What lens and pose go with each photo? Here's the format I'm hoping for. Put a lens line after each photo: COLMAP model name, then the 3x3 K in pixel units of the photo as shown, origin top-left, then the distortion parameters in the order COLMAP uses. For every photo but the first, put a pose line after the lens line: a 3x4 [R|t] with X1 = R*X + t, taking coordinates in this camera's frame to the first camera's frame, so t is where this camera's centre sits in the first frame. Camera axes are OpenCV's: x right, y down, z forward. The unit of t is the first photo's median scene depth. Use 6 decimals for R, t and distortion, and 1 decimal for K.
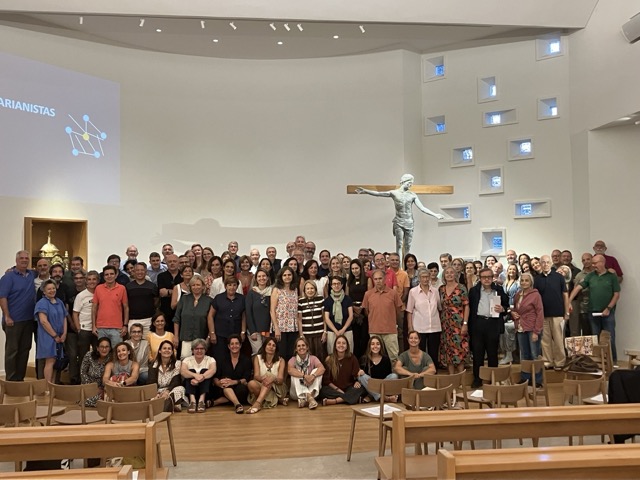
lens RADIAL K [[715.7, 0, 319.4], [0, 715.7, 240.3], [0, 0, 1]] dist [0.063308, 0.000000]
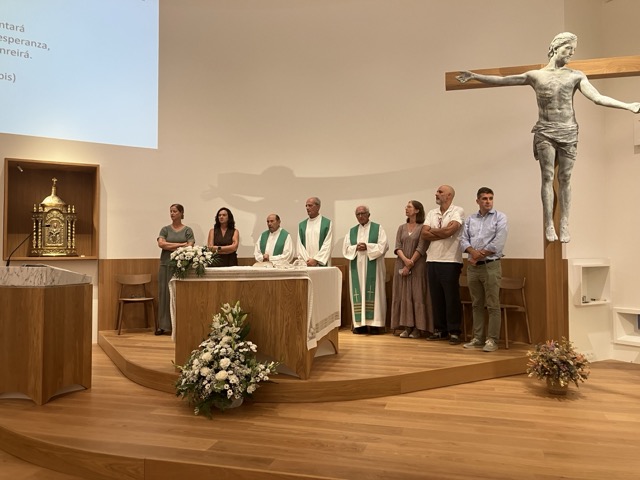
lens RADIAL K [[528.4, 0, 322.7], [0, 528.4, 236.4], [0, 0, 1]] dist [0.008893, -0.020623]
pose [[0.932257, -0.000850, -0.361796, 0.099232], [0.003152, 0.999978, 0.005771, 0.046759], [0.361784, -0.006521, 0.932239, 0.592837]]
